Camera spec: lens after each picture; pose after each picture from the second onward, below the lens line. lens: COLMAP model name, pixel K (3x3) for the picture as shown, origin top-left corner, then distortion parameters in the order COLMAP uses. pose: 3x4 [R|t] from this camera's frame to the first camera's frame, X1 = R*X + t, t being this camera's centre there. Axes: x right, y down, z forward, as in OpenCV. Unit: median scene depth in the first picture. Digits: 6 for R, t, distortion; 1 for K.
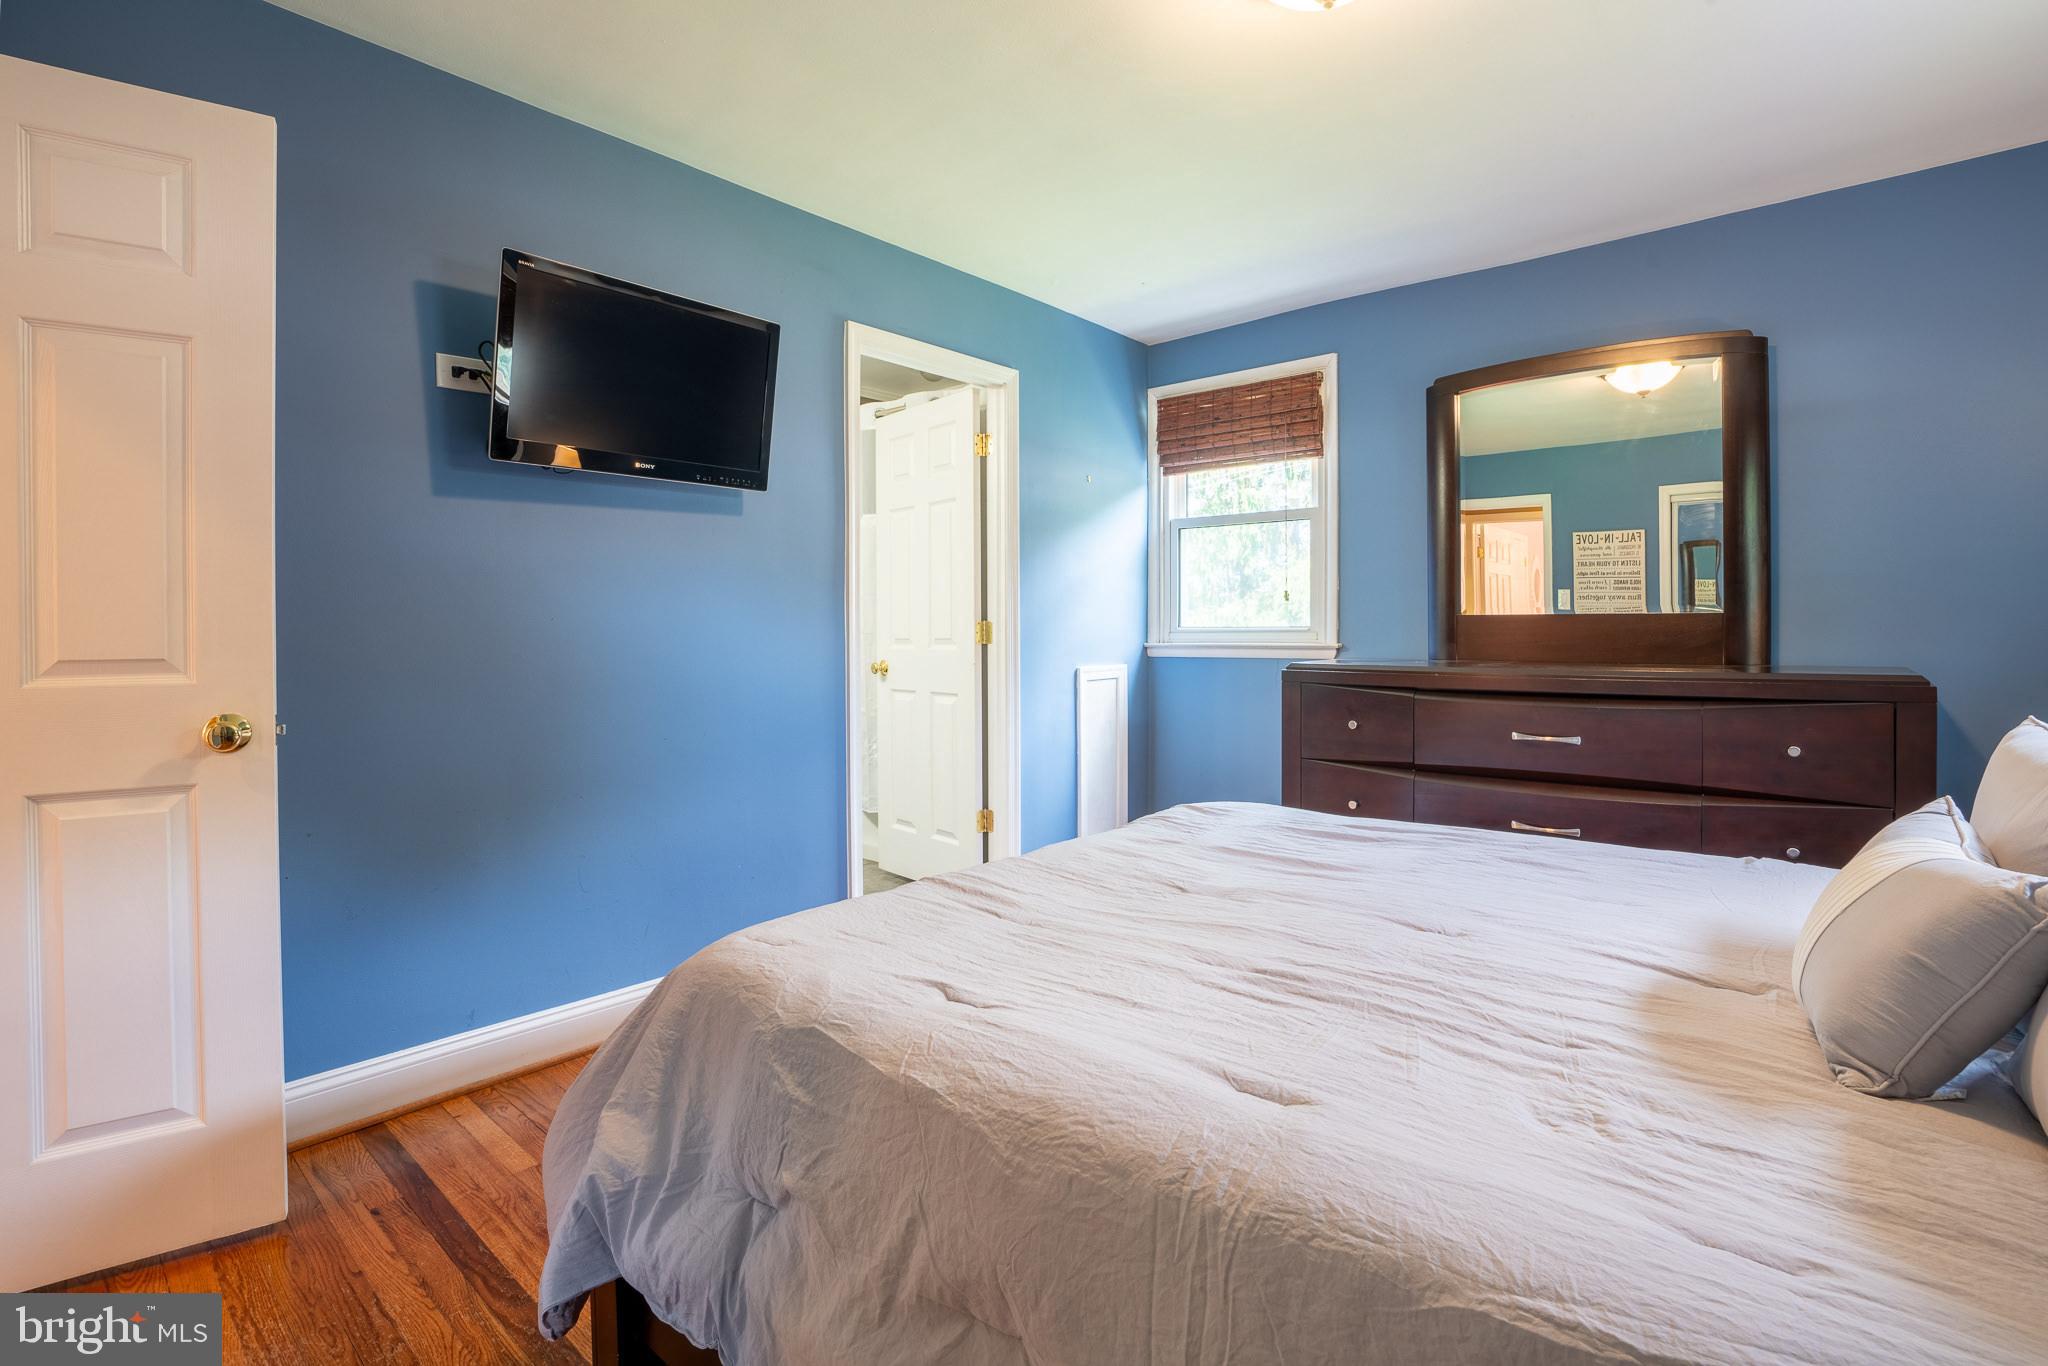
lens RADIAL K [[959.1, 0, 1036.0], [0, 959.1, 642.4], [0, 0, 1]] dist [-0.061614, 0.021778]
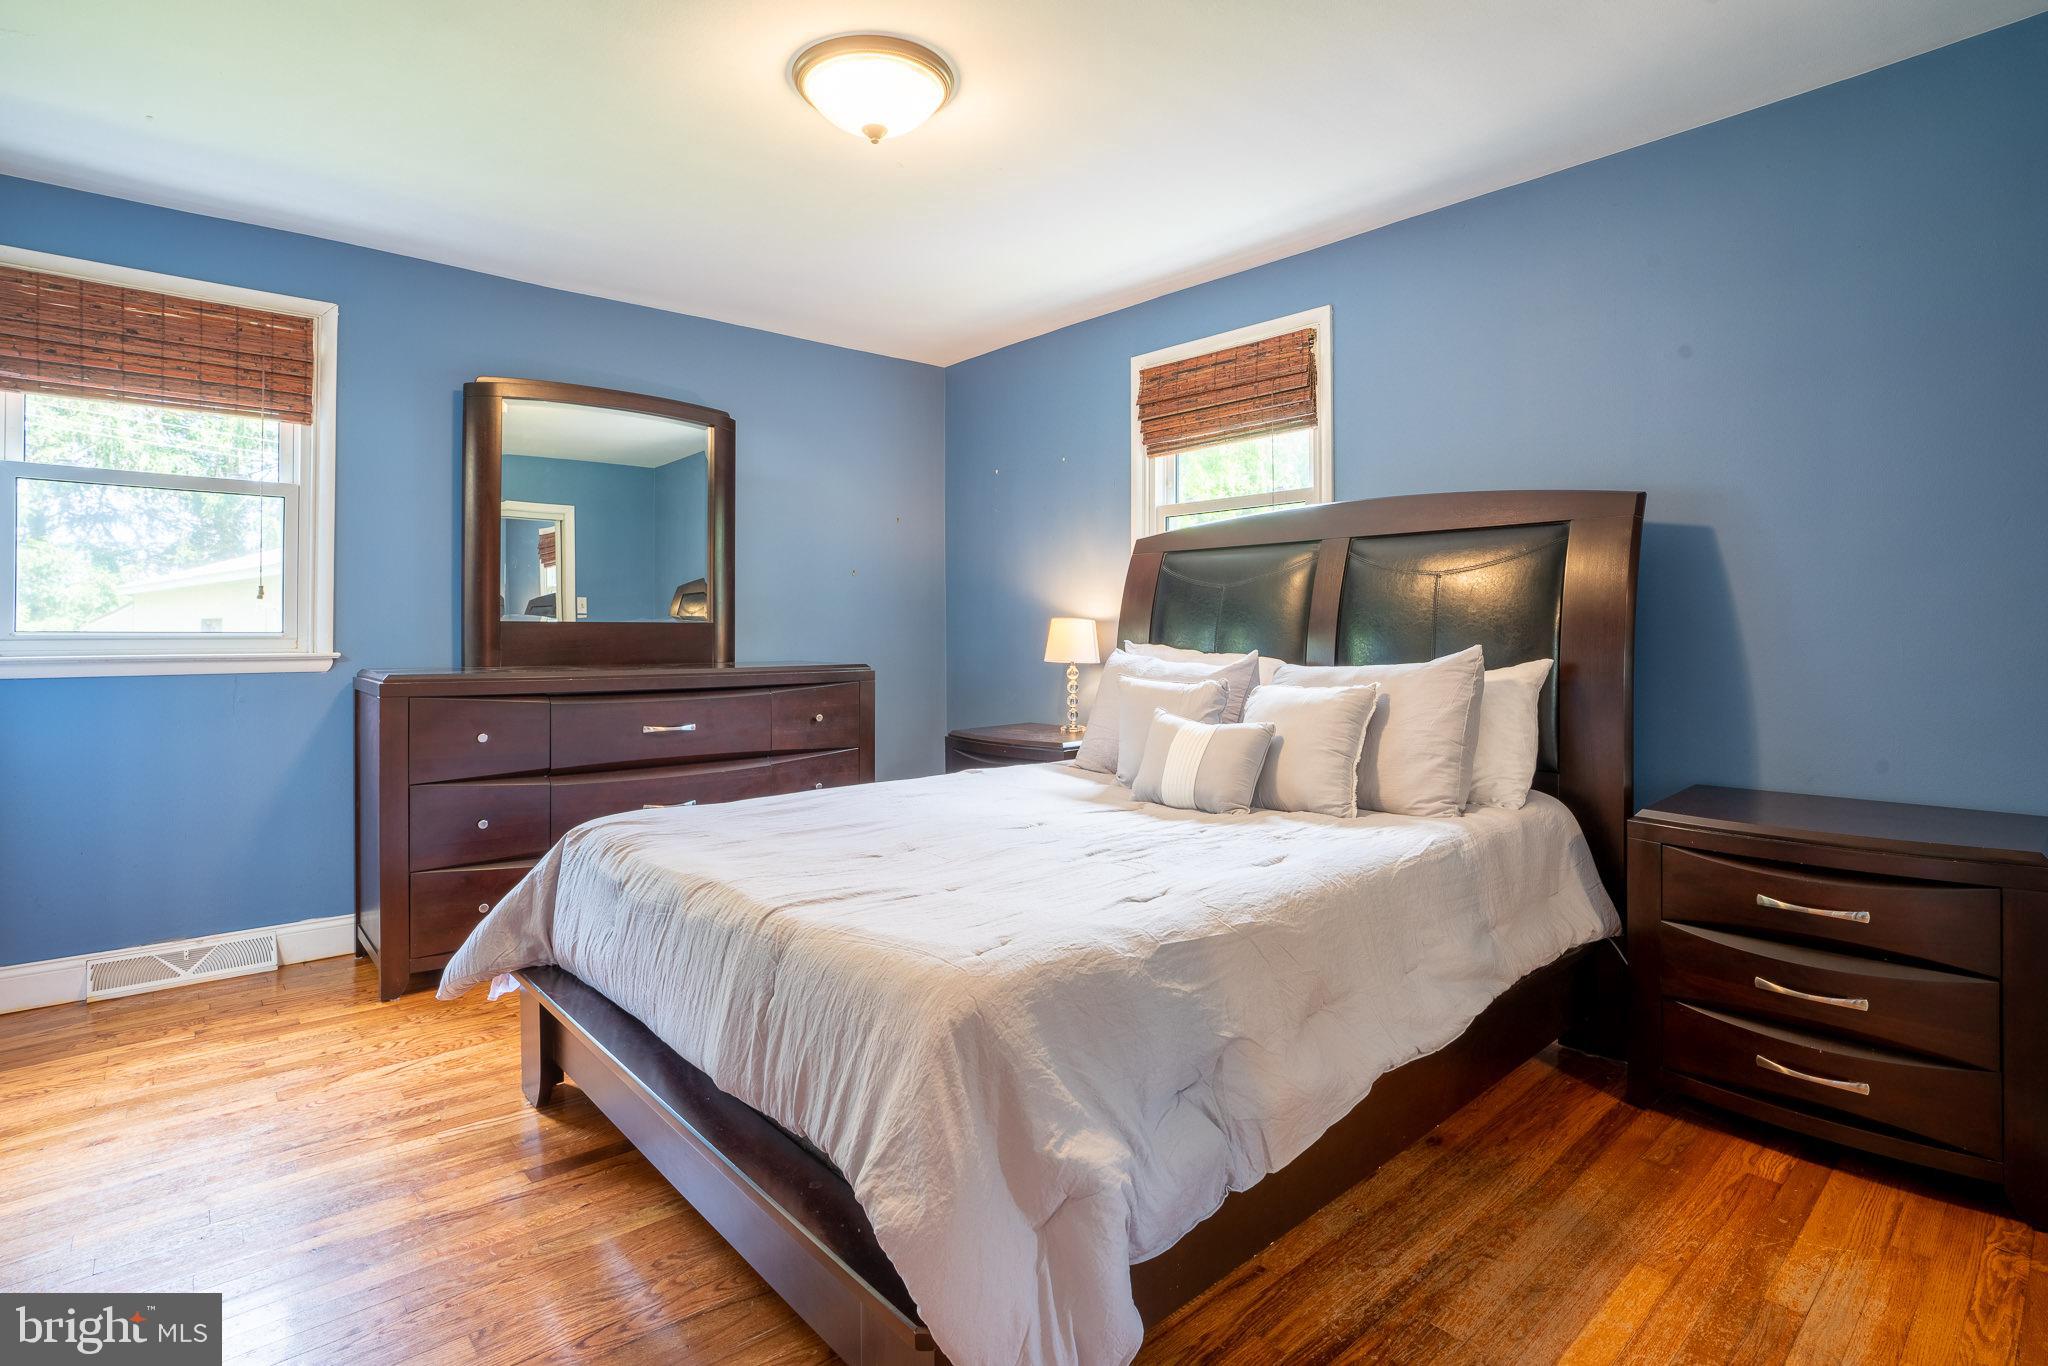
lens RADIAL K [[1002.7, 0, 1026.1], [0, 1002.7, 633.9], [0, 0, 1]] dist [-0.026726, 0.000041]
pose [[0.135210, 0.003002, 0.990812, -0.509627], [0.011999, 0.999917, -0.004667, -0.004300], [-0.990744, 0.012520, 0.135162, 0.314626]]
